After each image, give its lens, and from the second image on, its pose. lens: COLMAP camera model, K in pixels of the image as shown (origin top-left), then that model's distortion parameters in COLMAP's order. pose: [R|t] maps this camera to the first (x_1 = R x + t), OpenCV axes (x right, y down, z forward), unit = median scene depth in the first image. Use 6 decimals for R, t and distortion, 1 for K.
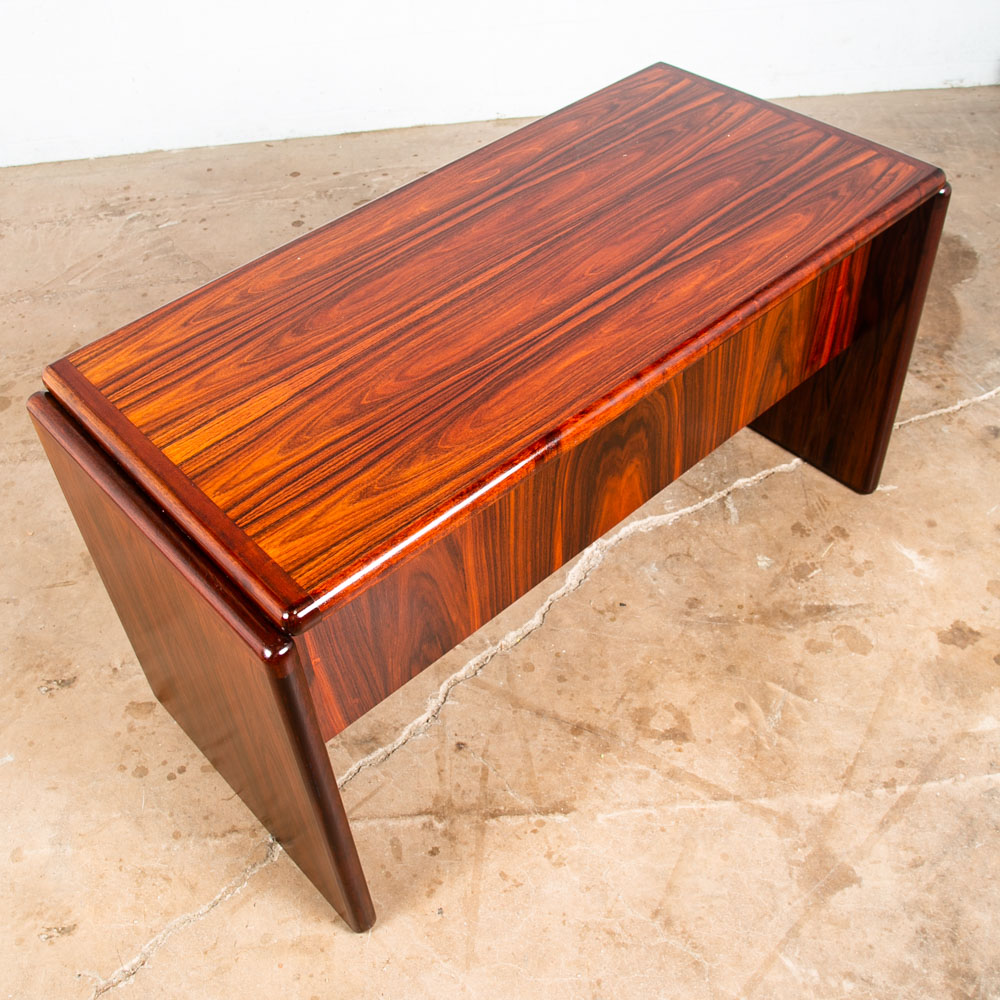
lens RADIAL K [[1130.2, 0, 474.7], [0, 1130.2, 453.2], [0, 0, 1]] dist [-0.144295, 0.117736]
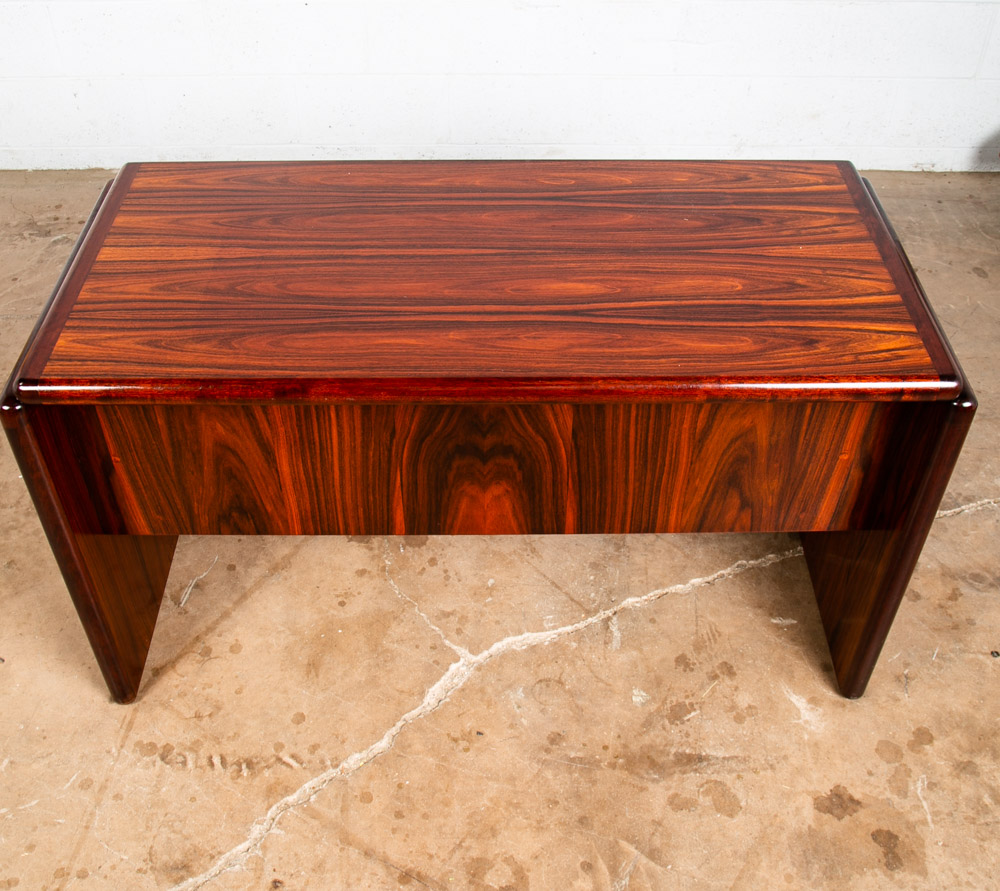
lens RADIAL K [[1109.0, 0, 497.6], [0, 1109.0, 412.8], [0, 0, 1]] dist [-0.105376, 0.049198]
pose [[0.752282, 0.484599, -0.446357, 0.586130], [-0.490003, 0.864414, 0.112631, -0.168064], [0.440418, 0.133986, 0.887738, 0.112188]]
